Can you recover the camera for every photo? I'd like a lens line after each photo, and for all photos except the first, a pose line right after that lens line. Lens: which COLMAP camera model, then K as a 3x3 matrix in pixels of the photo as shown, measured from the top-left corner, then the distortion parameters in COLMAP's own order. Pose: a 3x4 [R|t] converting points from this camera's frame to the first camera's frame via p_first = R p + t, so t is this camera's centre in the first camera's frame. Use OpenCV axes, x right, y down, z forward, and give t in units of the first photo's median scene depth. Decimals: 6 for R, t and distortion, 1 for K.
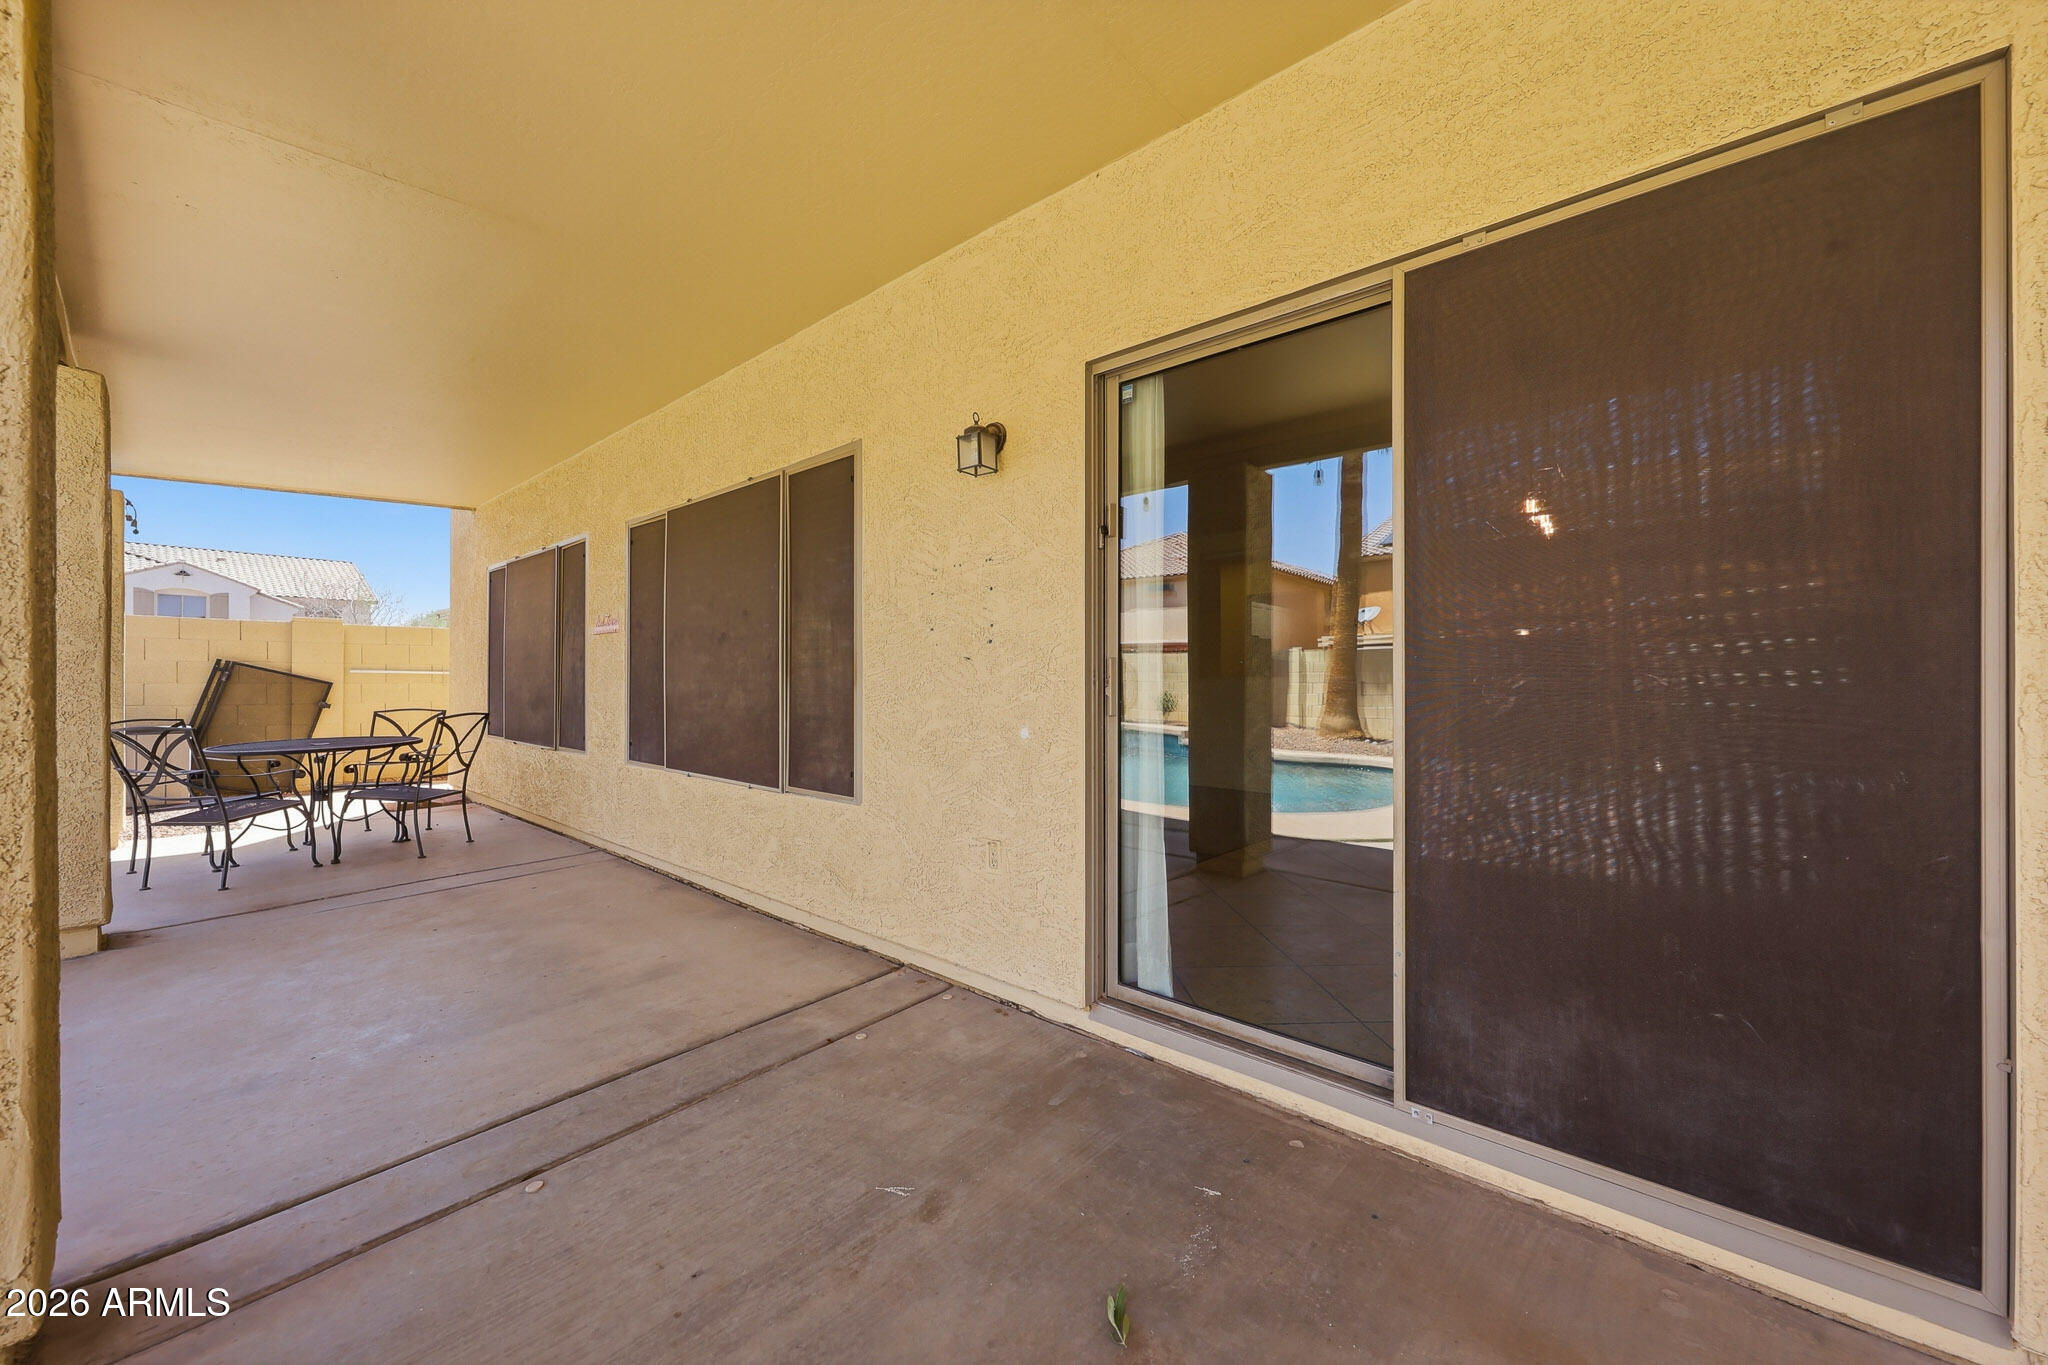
lens RADIAL K [[755.3, 0, 1028.4], [0, 755.3, 688.6], [0, 0, 1]] dist [-0.000839, 0.000020]
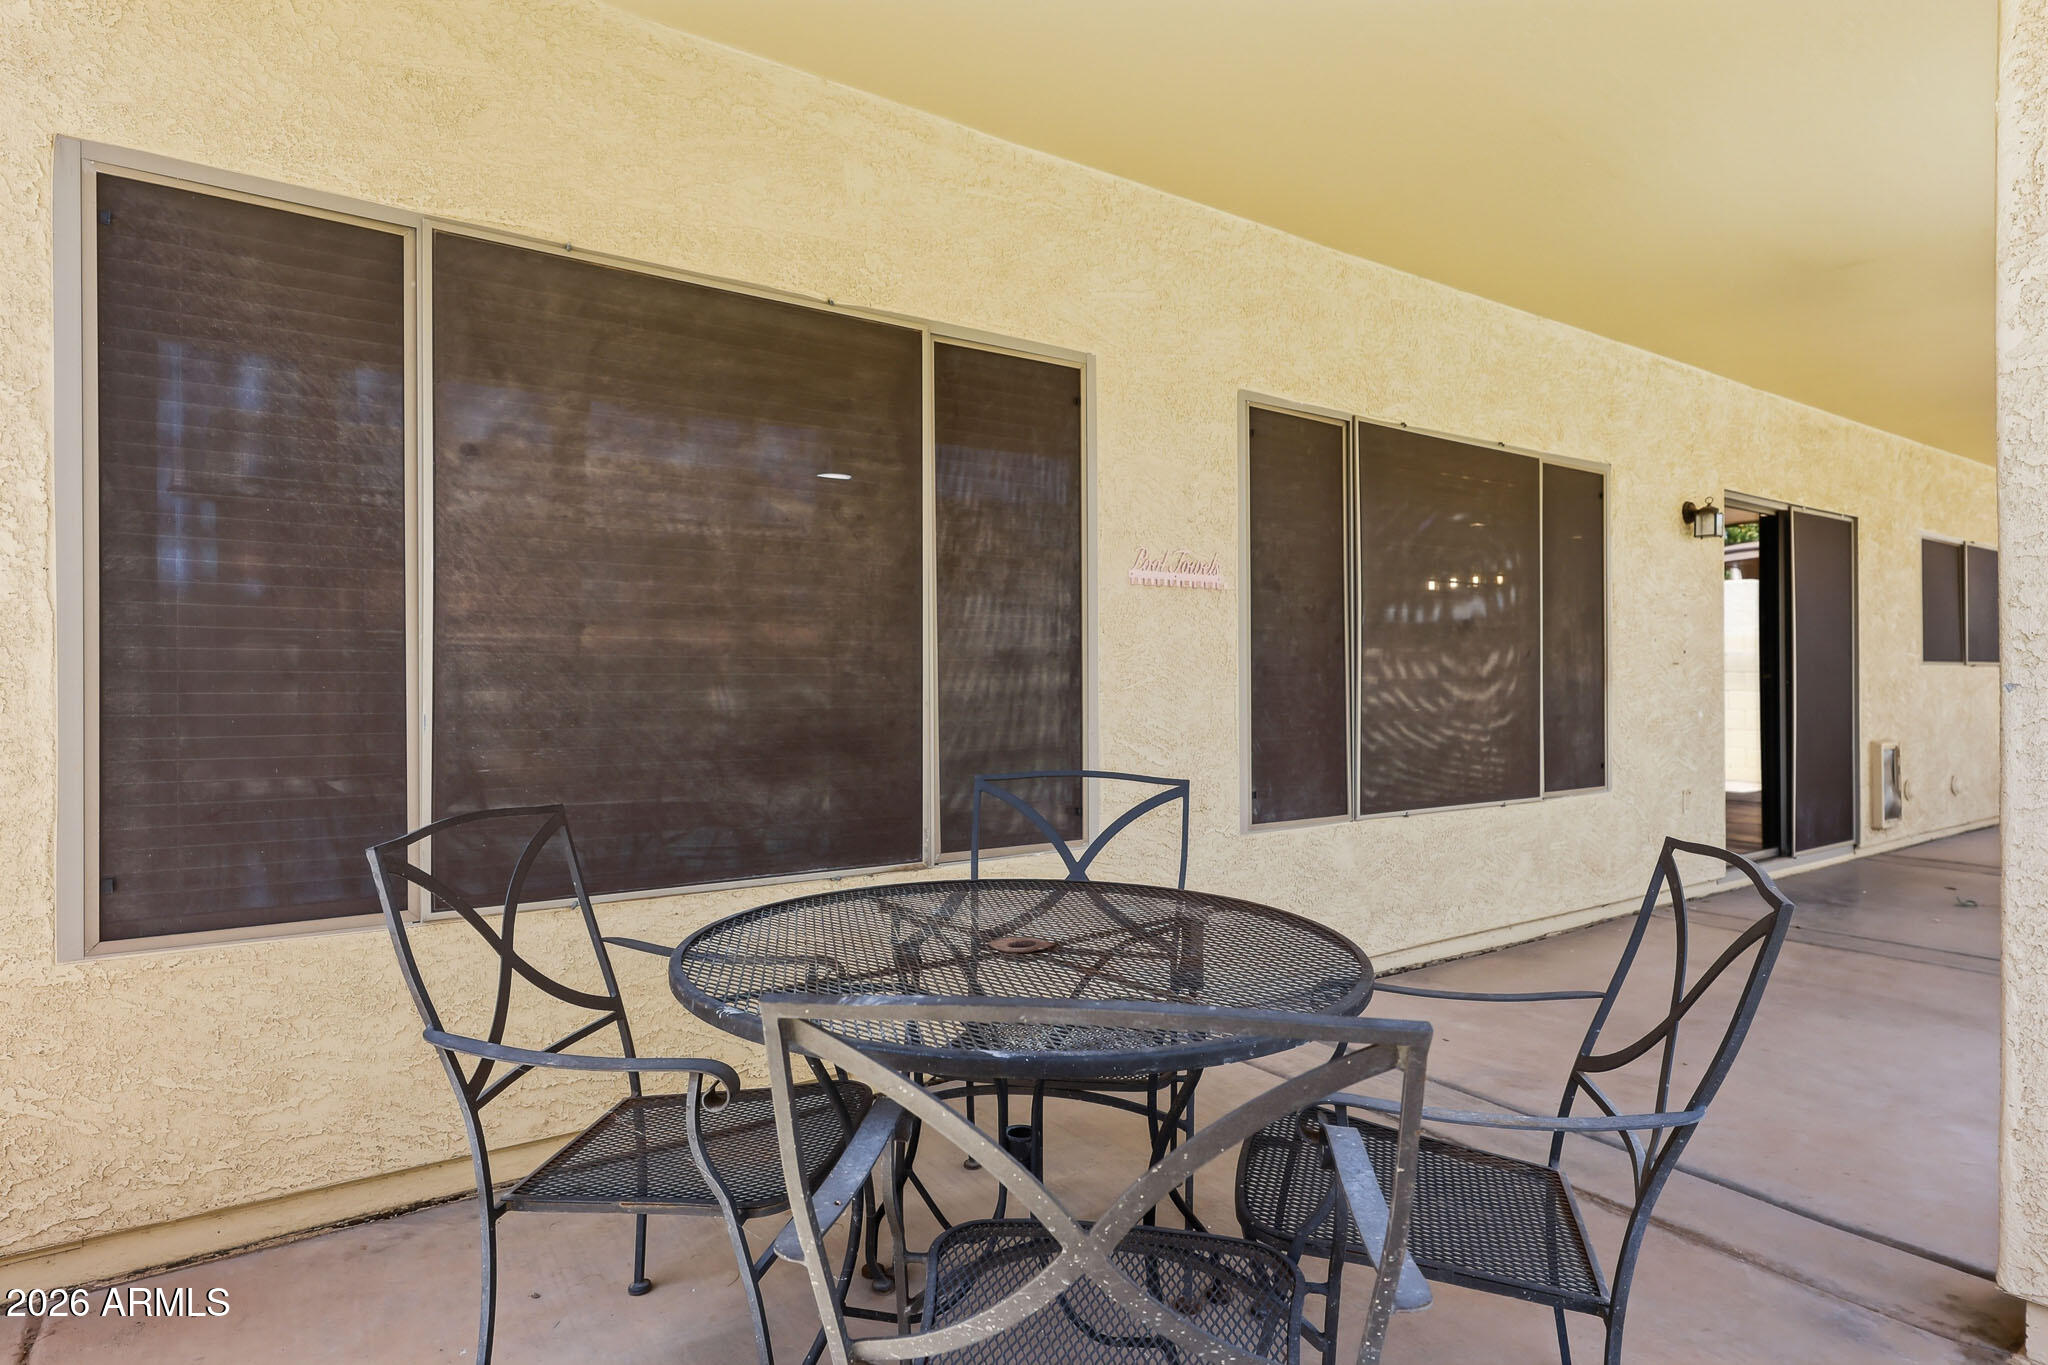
lens RADIAL K [[715.1, 0, 1024.0], [0, 715.1, 682.5], [0, 0, 1]] dist [-0.000425, -0.000201]
pose [[0.422913, -0.002868, 0.906166, -1.394704], [0.010172, 0.999947, -0.001583, -0.012679], [-0.906113, 0.009887, 0.422920, 1.204506]]
